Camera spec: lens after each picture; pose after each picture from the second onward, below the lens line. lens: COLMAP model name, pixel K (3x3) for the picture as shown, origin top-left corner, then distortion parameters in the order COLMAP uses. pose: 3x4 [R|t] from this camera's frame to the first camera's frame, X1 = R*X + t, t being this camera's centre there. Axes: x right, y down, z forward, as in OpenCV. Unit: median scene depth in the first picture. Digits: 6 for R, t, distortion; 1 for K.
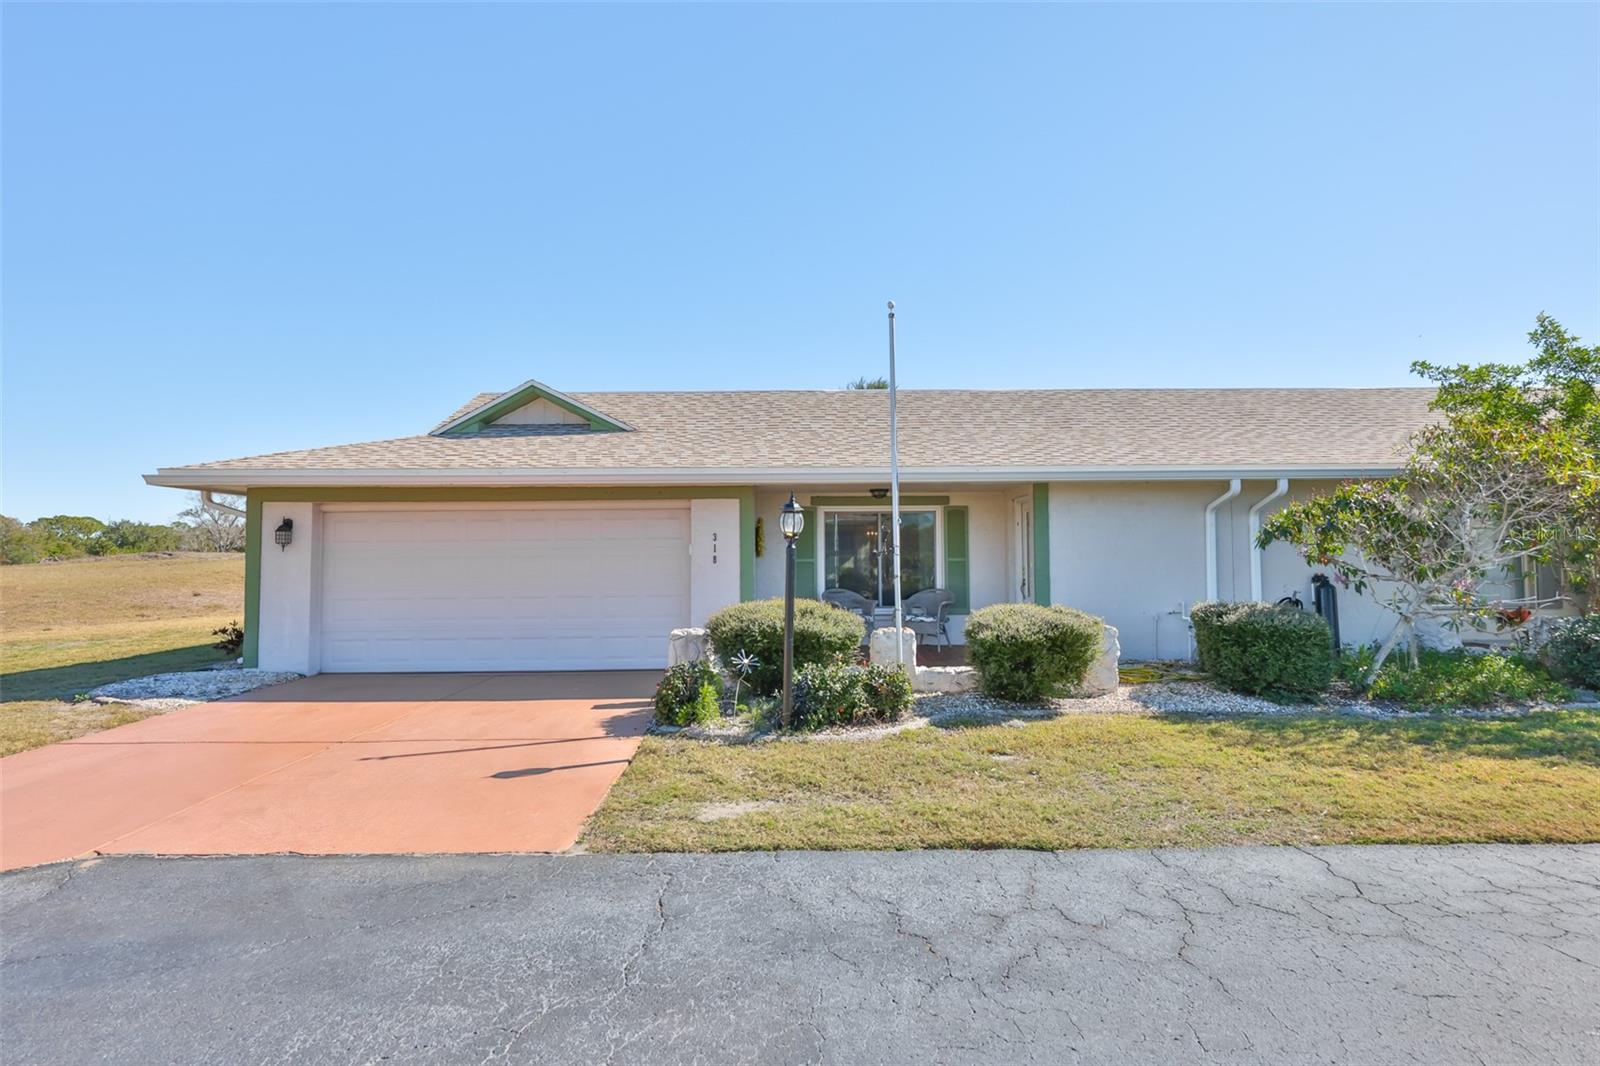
lens RADIAL K [[780.5, 0, 800.0], [0, 780.5, 533.0], [0, 0, 1]] dist [0.001072, 0.000249]
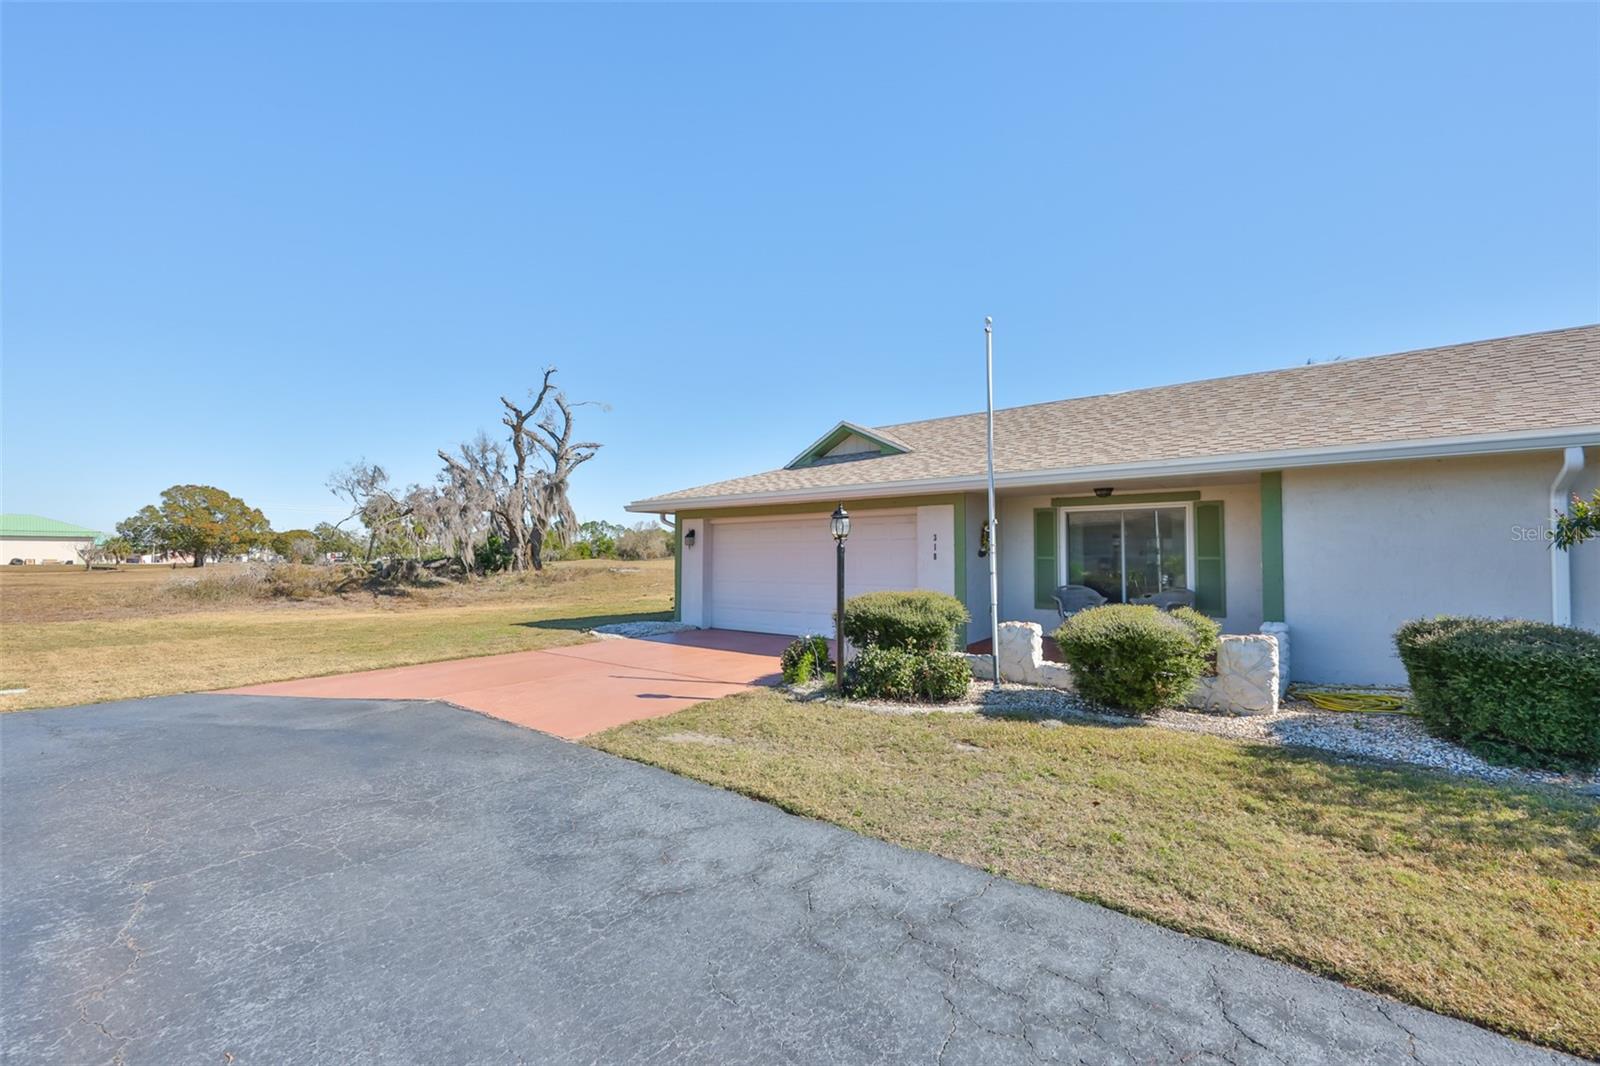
lens RADIAL K [[648.6, 0, 800.0], [0, 648.6, 533.0], [0, 0, 1]] dist [-0.000029, -0.000038]
pose [[0.786443, -0.016206, -0.617450, 0.331342], [0.015358, 0.999860, -0.006681, 0.001663], [0.617471, -0.004228, 0.786582, 0.096156]]
